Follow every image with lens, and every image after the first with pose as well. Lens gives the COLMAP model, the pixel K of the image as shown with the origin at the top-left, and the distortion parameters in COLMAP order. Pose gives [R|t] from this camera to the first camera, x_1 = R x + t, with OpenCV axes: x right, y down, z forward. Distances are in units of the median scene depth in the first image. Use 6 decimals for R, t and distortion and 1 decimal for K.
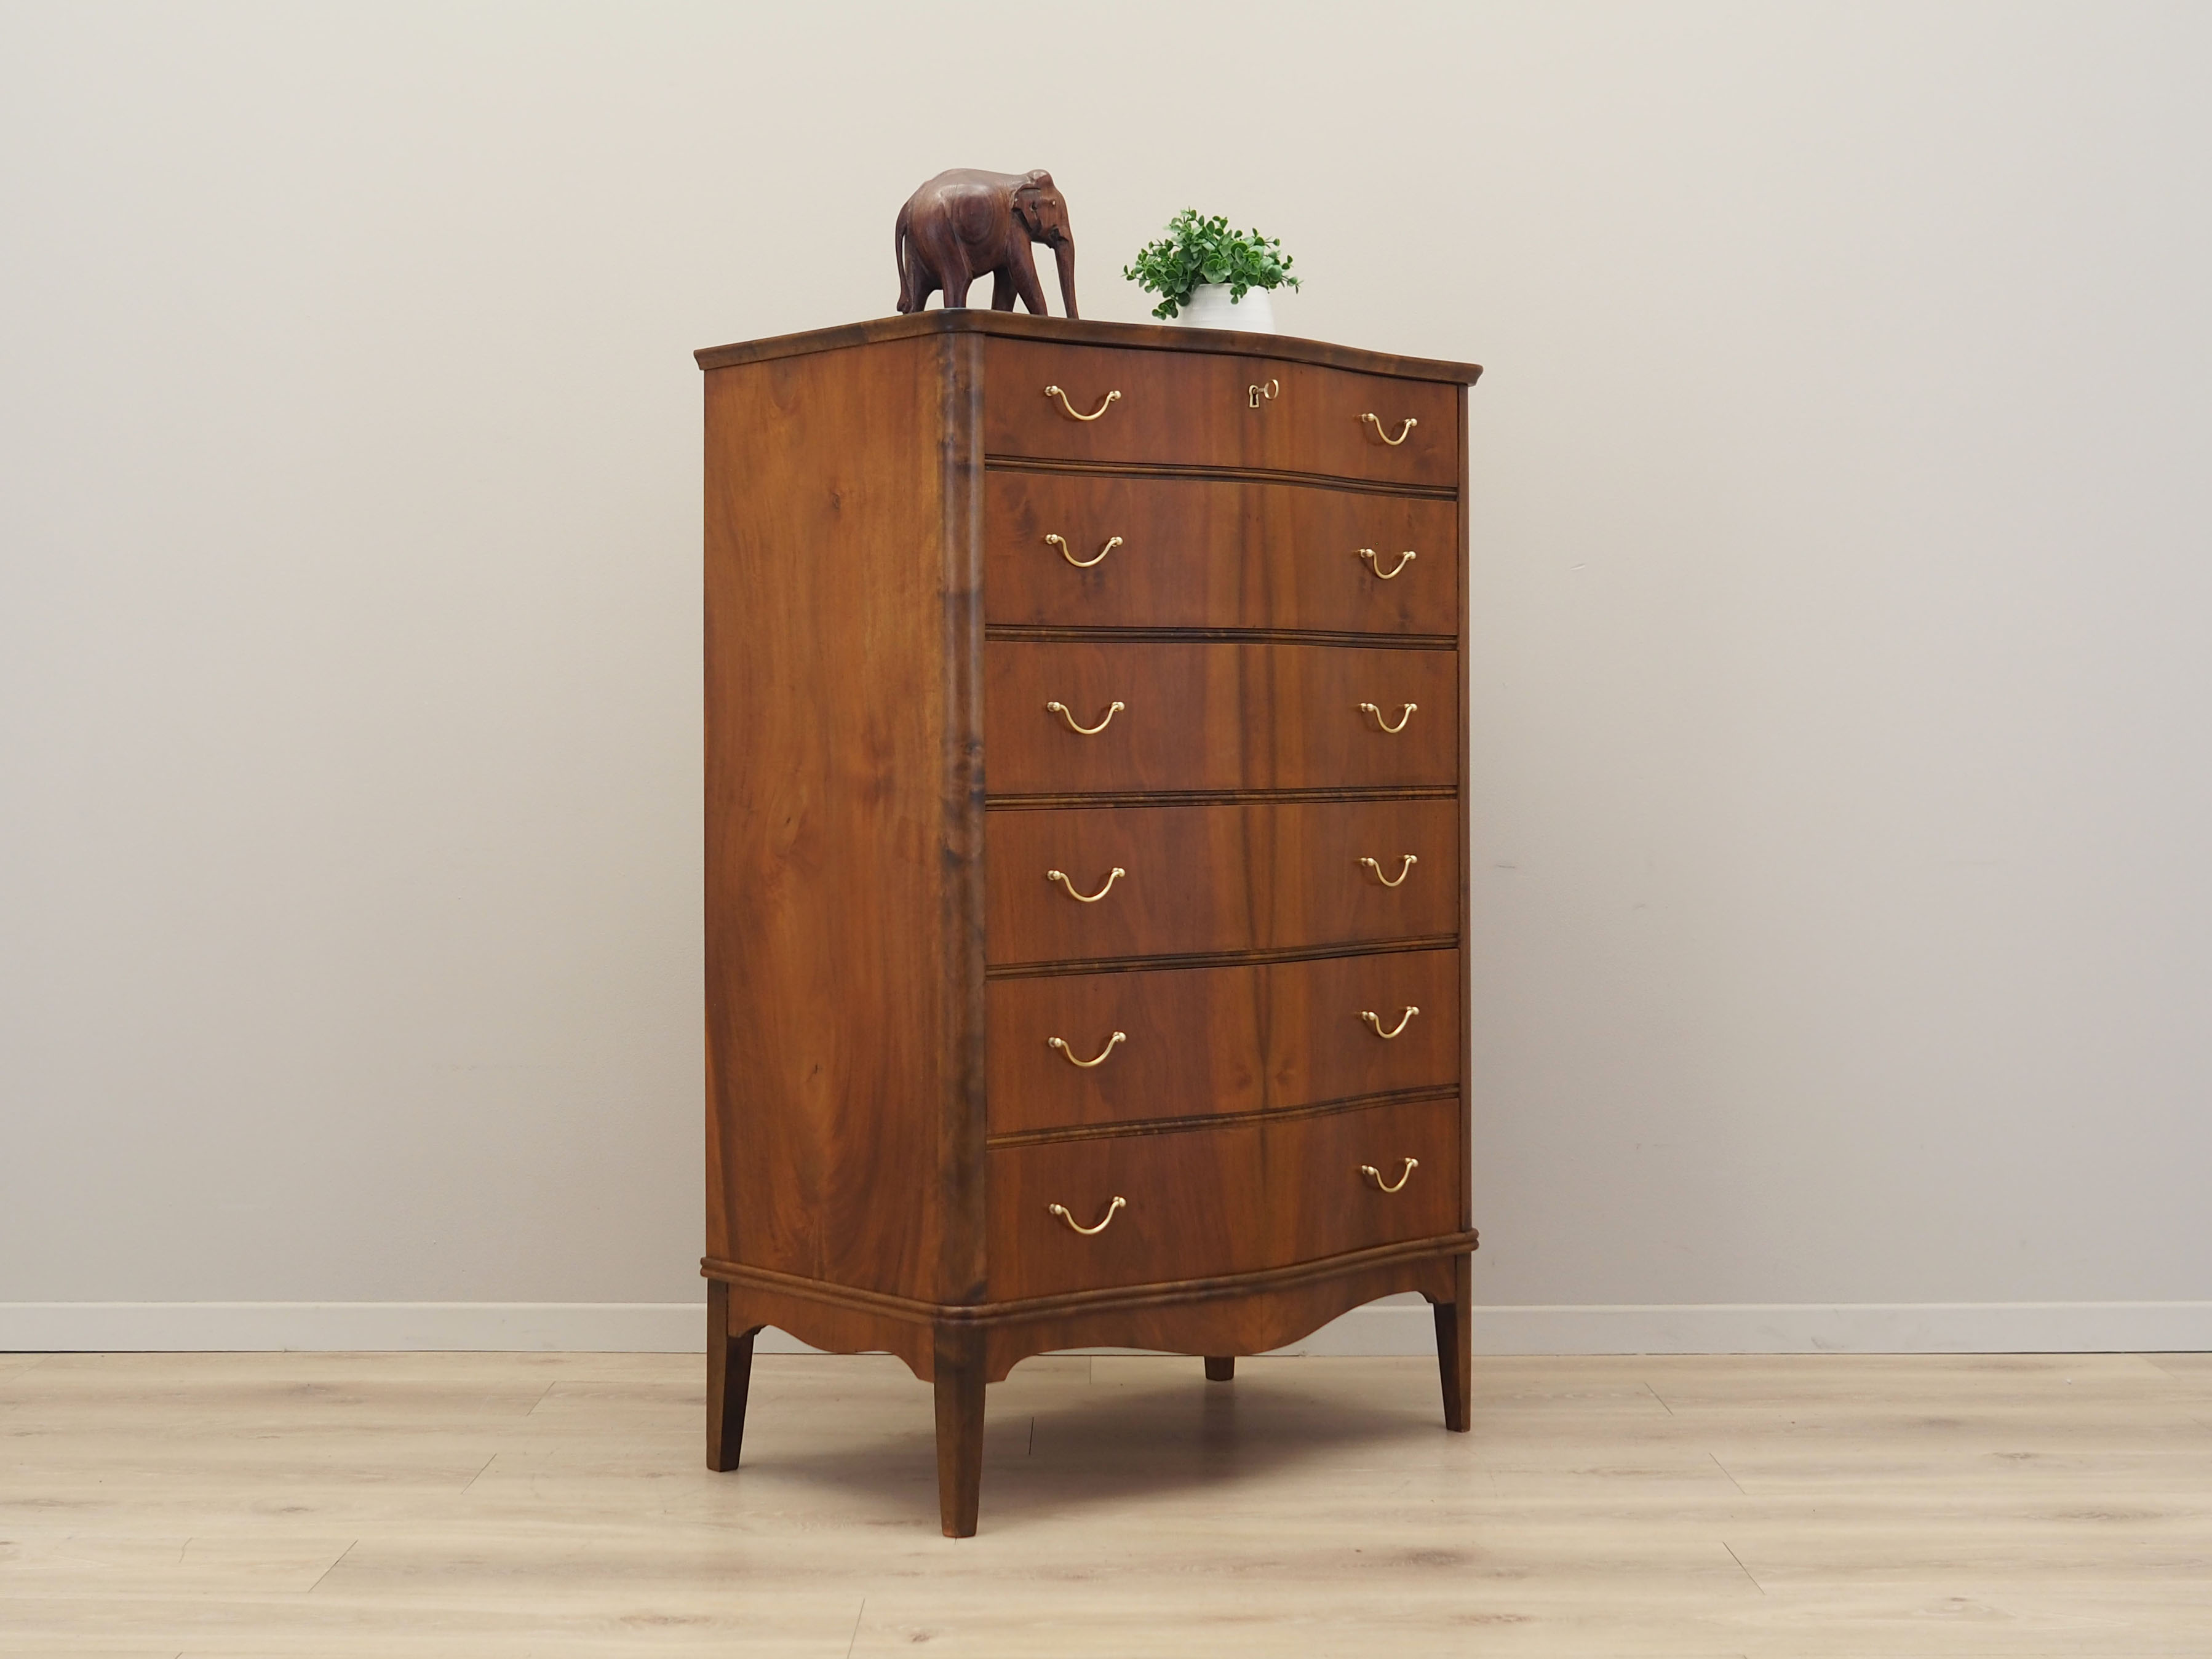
lens RADIAL K [[3495.0, 0, 1106.9], [0, 3495.0, 833.8], [0, 0, 1]] dist [-0.093776, 0.000000]
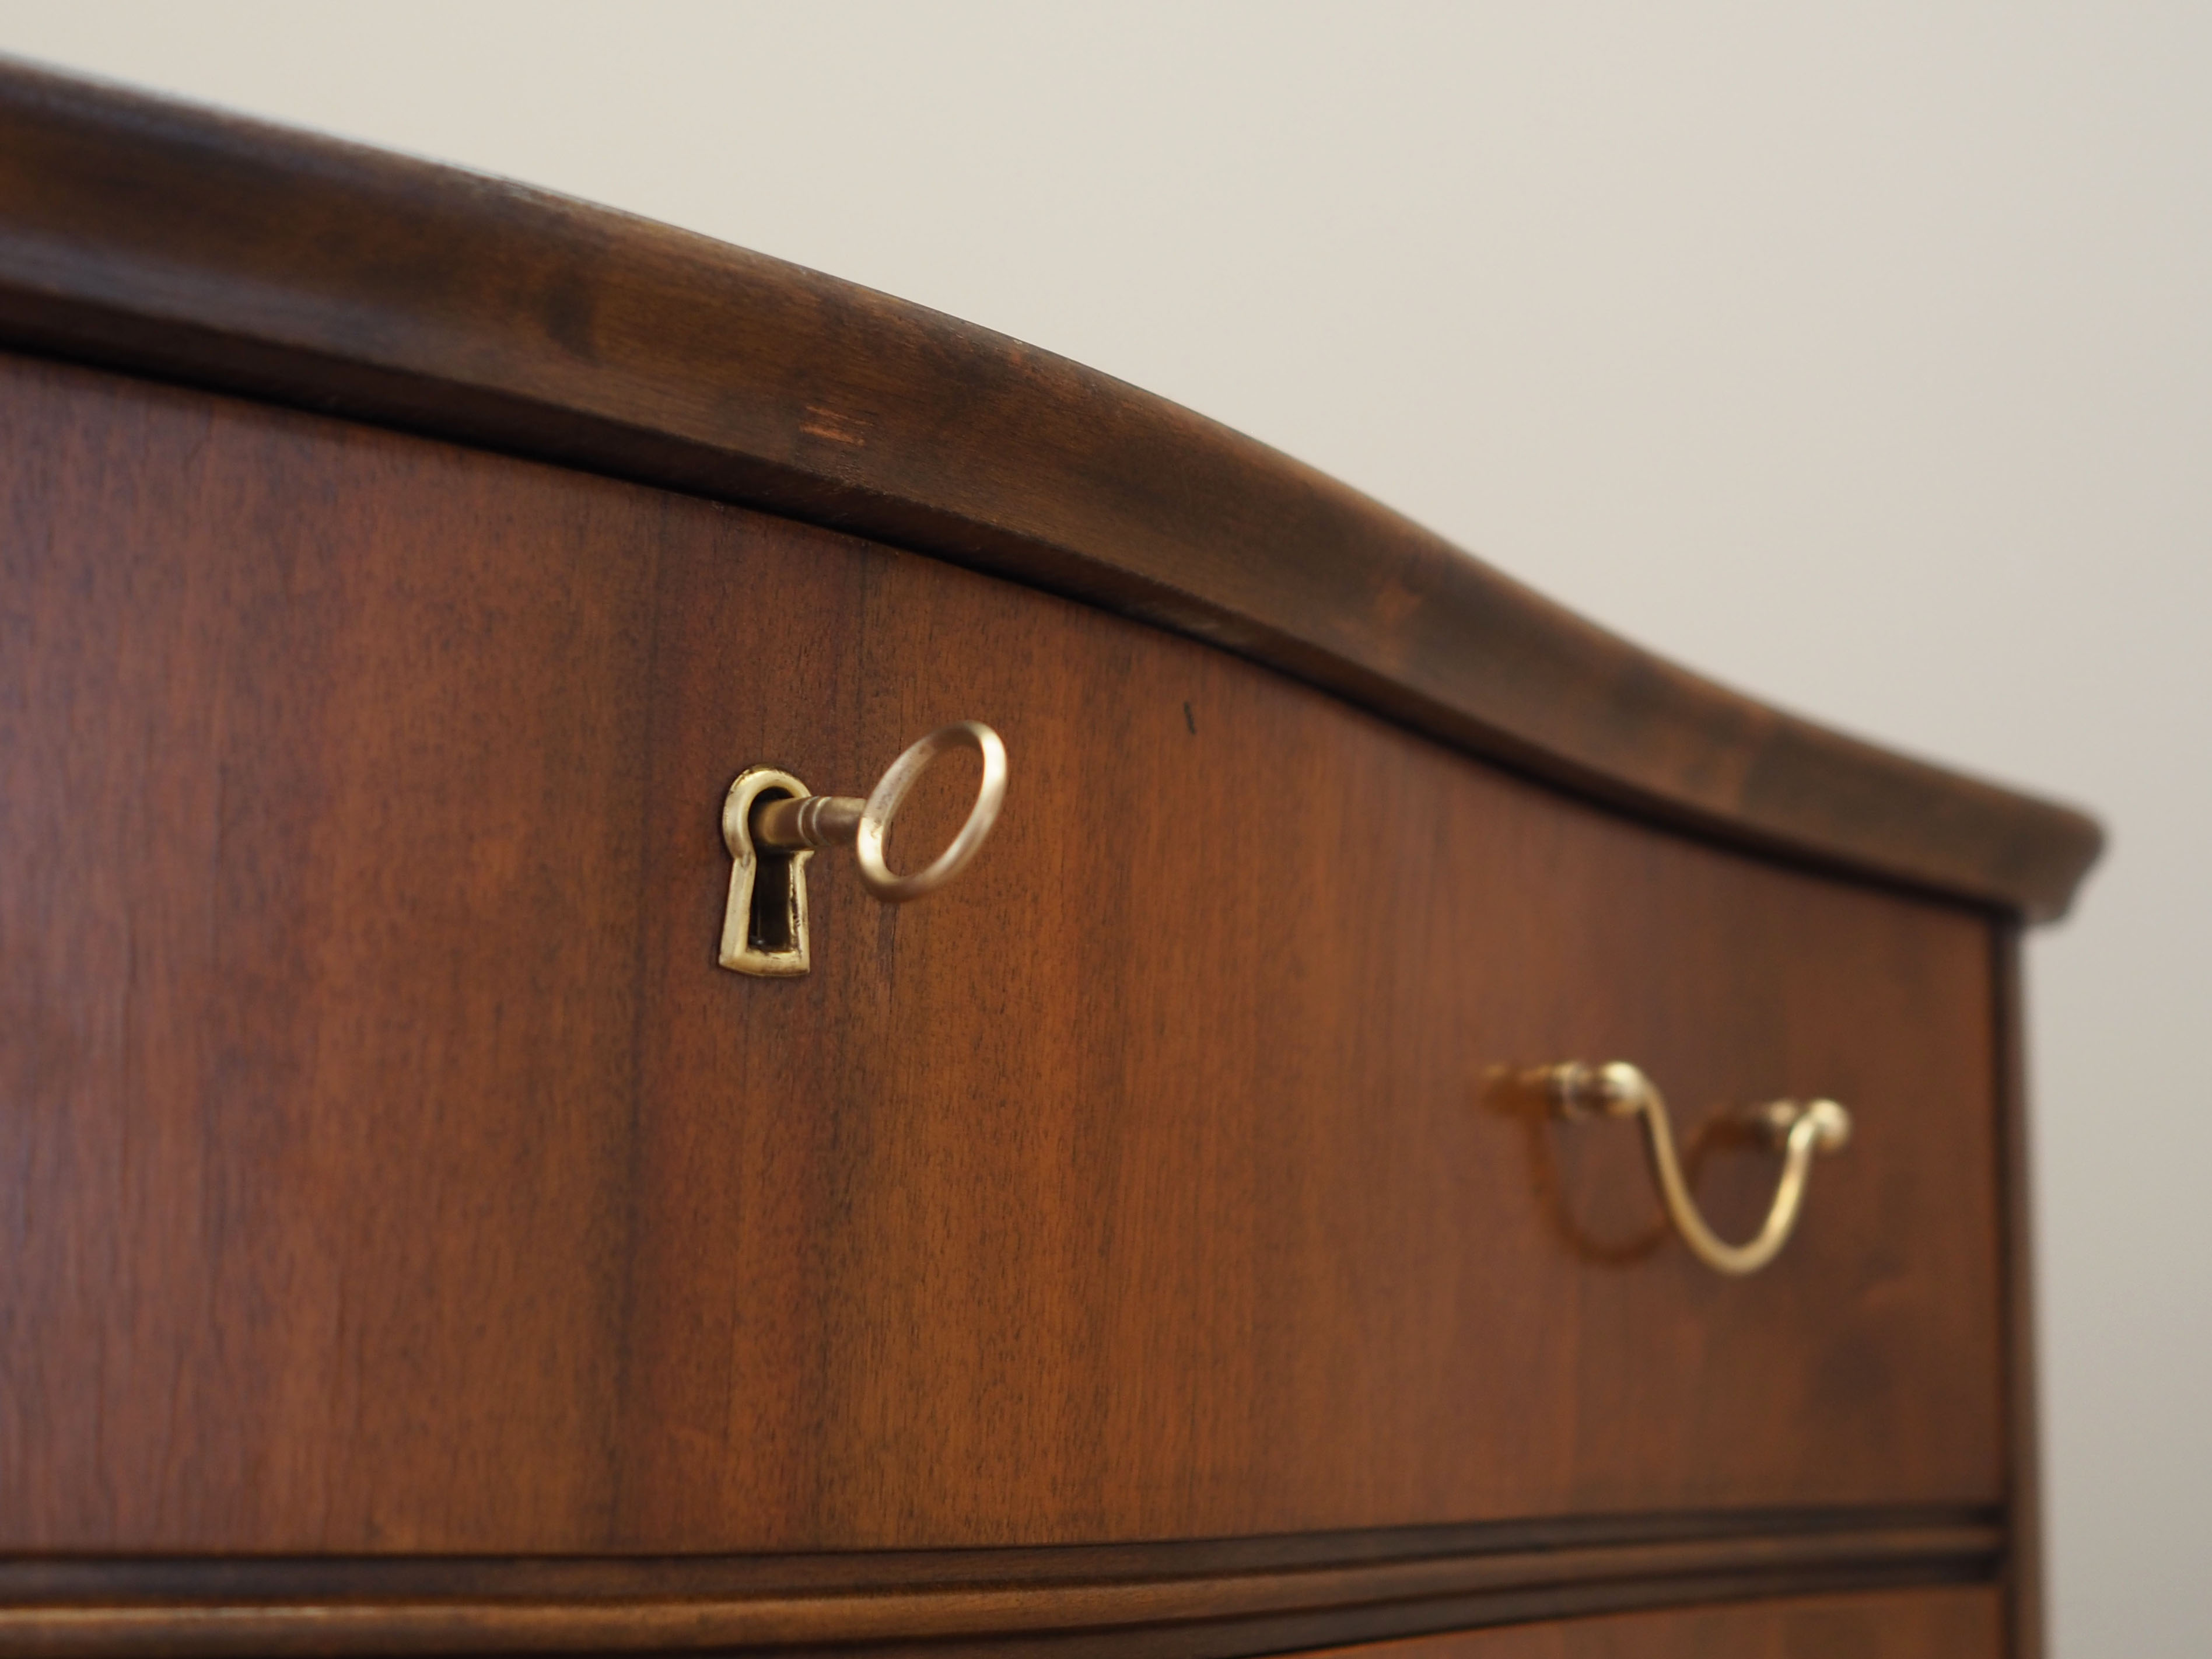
lens RADIAL K [[3495.0, 0, 1103.0], [0, 3495.0, 827.6], [0, 0, 1]] dist [-0.093776, 0.000000]
pose [[0.994959, 0.060731, 0.079808, 0.043087], [-0.046818, 0.985032, -0.165892, -0.107700], [-0.088688, 0.161320, 0.982909, 0.879452]]
